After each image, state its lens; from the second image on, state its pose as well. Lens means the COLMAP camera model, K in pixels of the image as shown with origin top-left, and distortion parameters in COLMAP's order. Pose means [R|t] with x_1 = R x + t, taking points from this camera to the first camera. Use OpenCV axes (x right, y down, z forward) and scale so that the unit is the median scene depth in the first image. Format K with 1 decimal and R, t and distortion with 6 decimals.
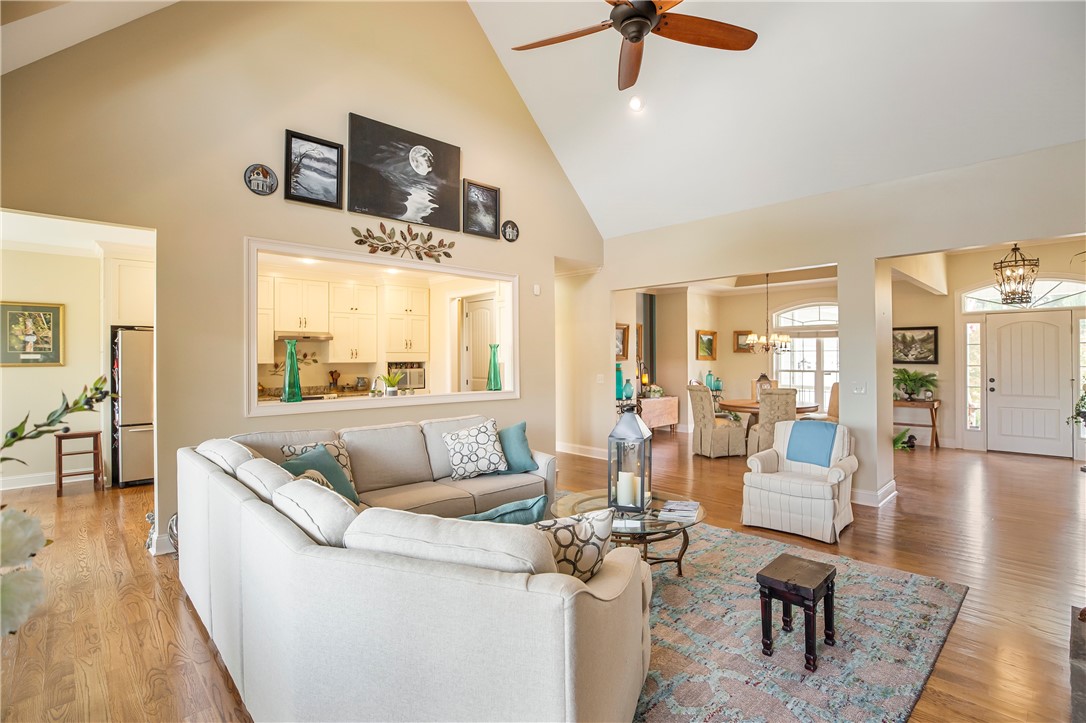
lens RADIAL K [[508.7, 0, 543.8], [0, 508.7, 355.5], [0, 0, 1]] dist [-0.064319, 0.025037]
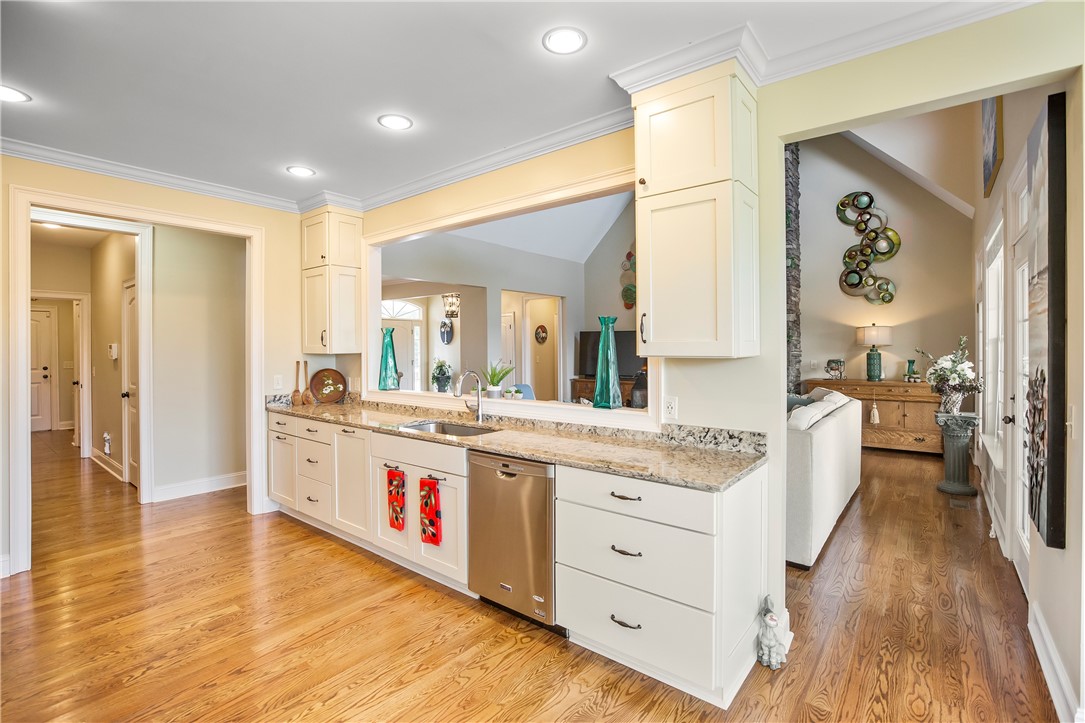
lens RADIAL K [[506.9, 0, 545.0], [0, 506.9, 350.7], [0, 0, 1]] dist [-0.007021, -0.000219]
pose [[-0.136994, -0.003661, 0.990565, -0.682669], [0.001849, 0.999990, 0.003952, 0.006815], [-0.990570, 0.002373, -0.136986, 0.680723]]
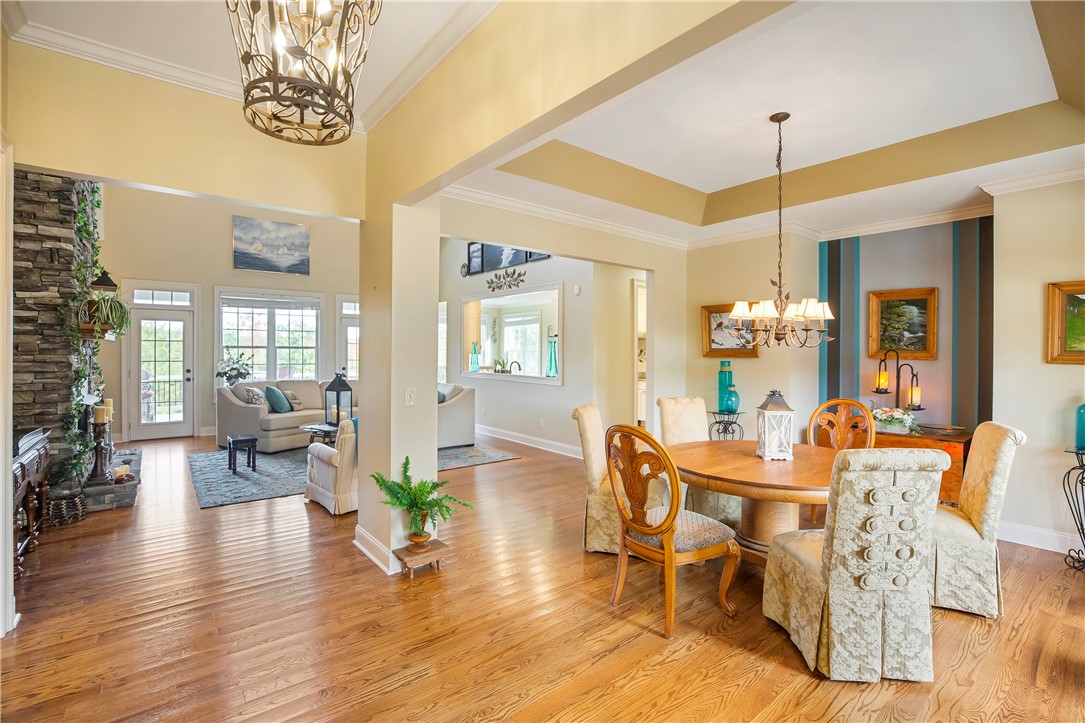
lens RADIAL K [[496.0, 0, 542.5], [0, 496.0, 361.5], [0, 0, 1]] dist [-0.043765, 0.015701]
pose [[-0.083421, 0.026497, -0.996162, 0.890066], [-0.000907, 0.999644, 0.026665, -0.001613], [0.996514, 0.003128, -0.083368, 0.839630]]
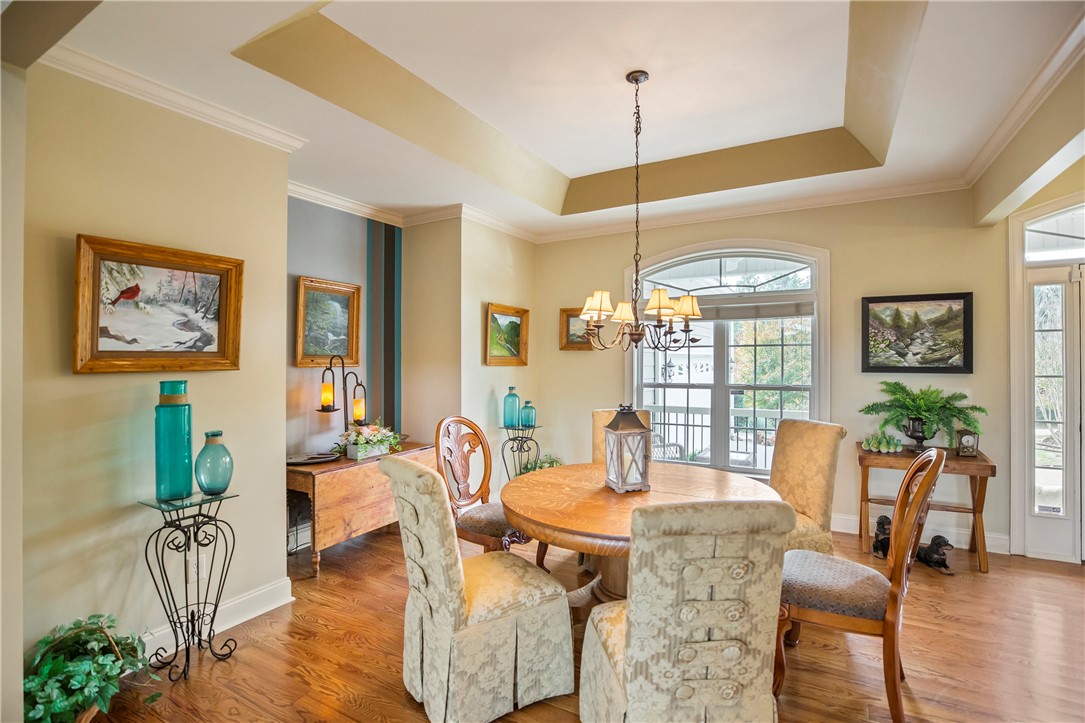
lens RADIAL K [[506.9, 0, 545.0], [0, 506.9, 350.7], [0, 0, 1]] dist [-0.007021, -0.000219]
pose [[0.954424, 0.003336, 0.298435, 0.275189], [0.000480, 0.999919, -0.012712, 0.002040], [-0.298453, 0.012276, 0.954345, 0.675360]]
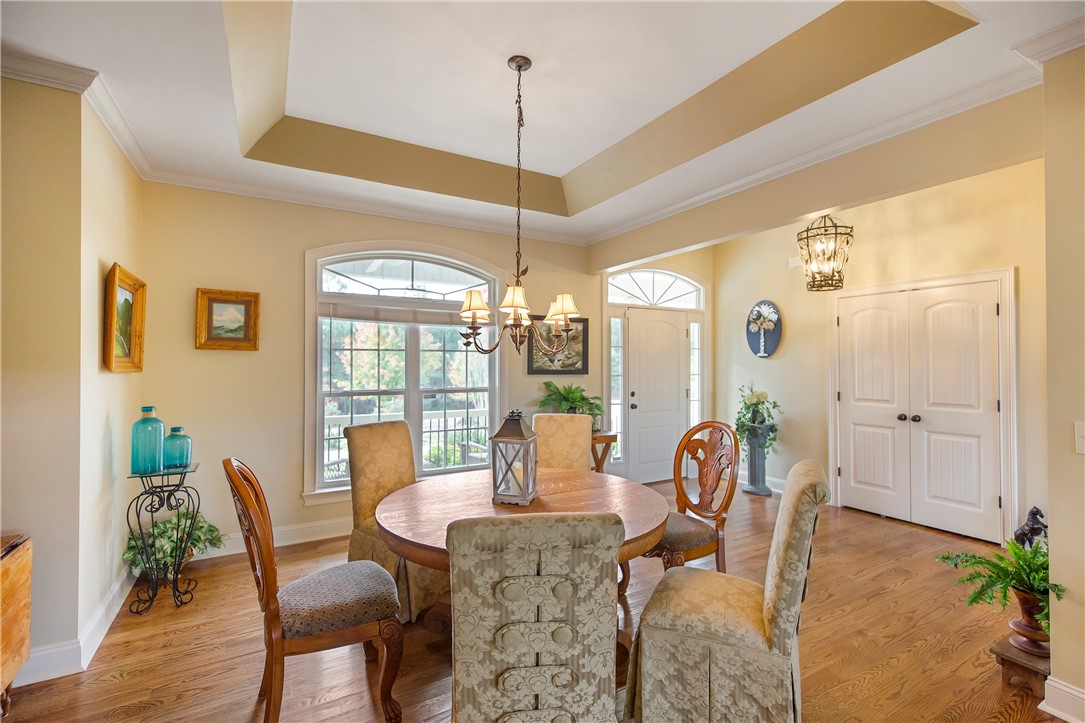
lens RADIAL K [[499.9, 0, 550.7], [0, 499.9, 358.5], [0, 0, 1]] dist [0.022473, -0.000012]
pose [[0.229619, 0.013604, 0.973185, 0.118932], [-0.006490, 0.999901, -0.012446, 0.004933], [-0.973259, -0.003458, 0.229685, 0.903450]]
